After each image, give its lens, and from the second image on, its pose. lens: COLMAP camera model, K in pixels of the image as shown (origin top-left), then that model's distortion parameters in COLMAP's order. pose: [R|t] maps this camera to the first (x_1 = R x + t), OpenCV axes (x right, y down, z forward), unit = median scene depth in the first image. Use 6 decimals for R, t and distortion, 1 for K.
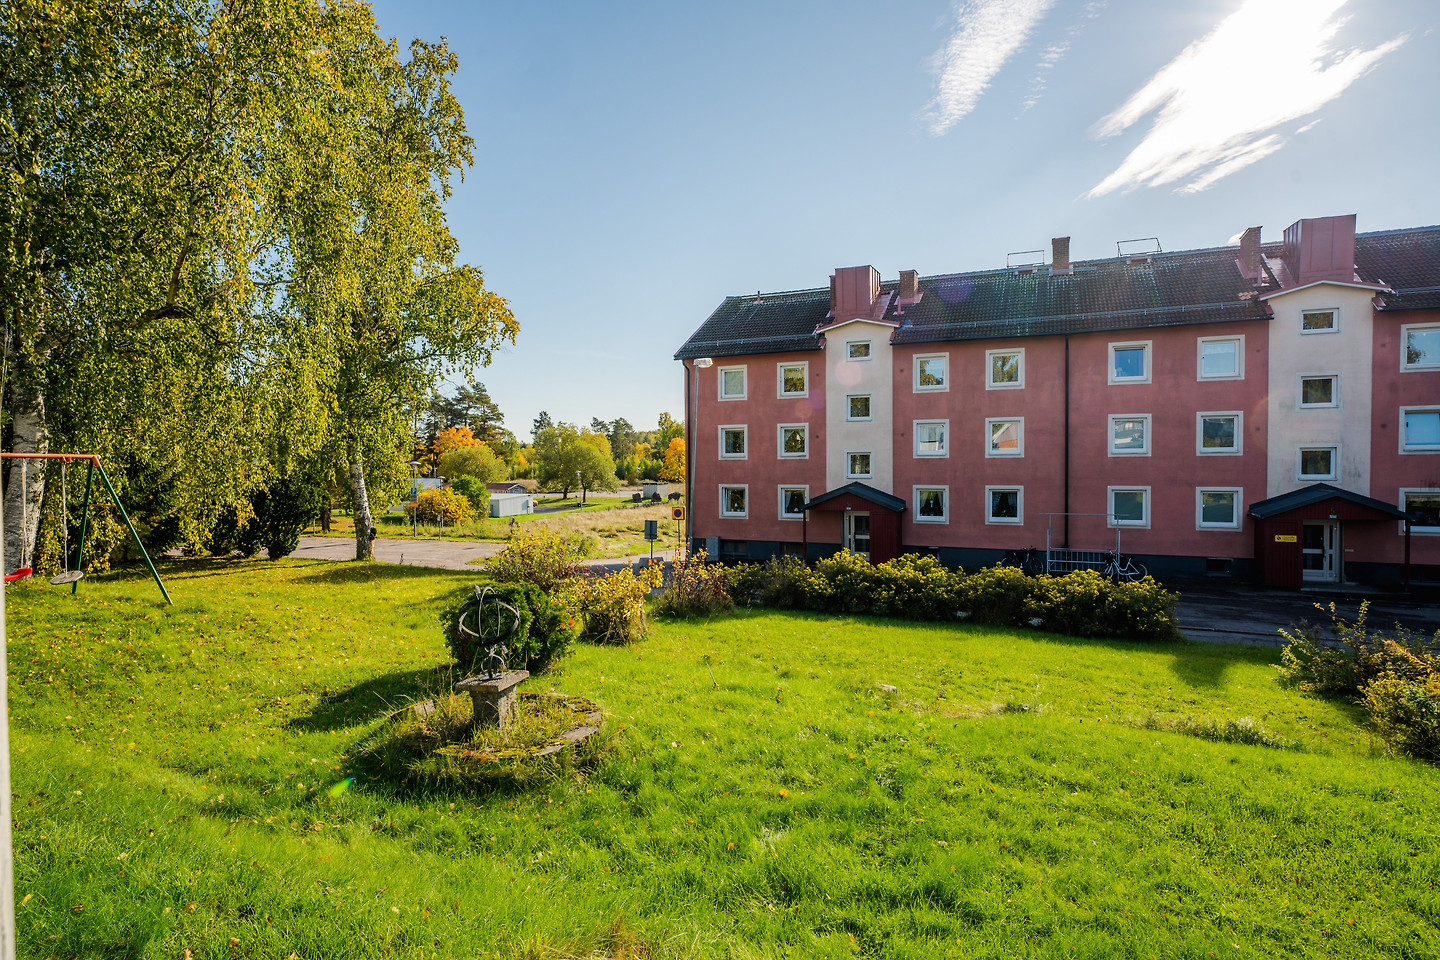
lens RADIAL K [[780.6, 0, 720.0], [0, 780.6, 480.0], [0, 0, 1]] dist [-0.003894, -0.000680]
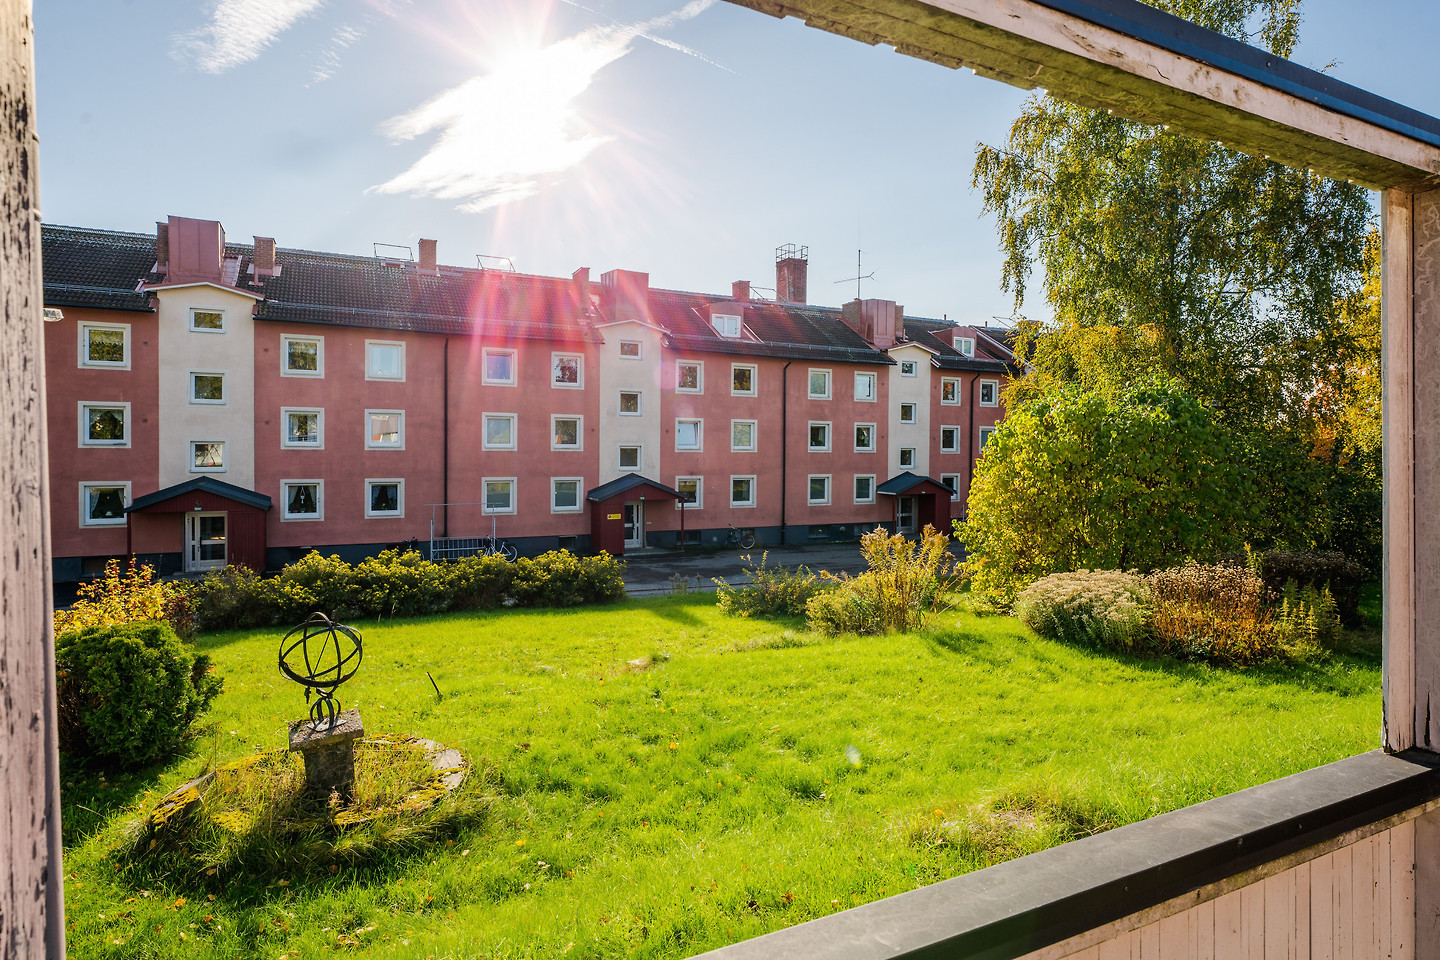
lens RADIAL K [[791.2, 0, 719.8], [0, 791.2, 464.0], [0, 0, 1]] dist [0.001239, -0.000080]
pose [[0.630549, -0.000062, 0.776149, -0.150381], [0.008392, 0.999942, -0.006738, -0.000891], [-0.776104, 0.010762, 0.630513, 0.040479]]
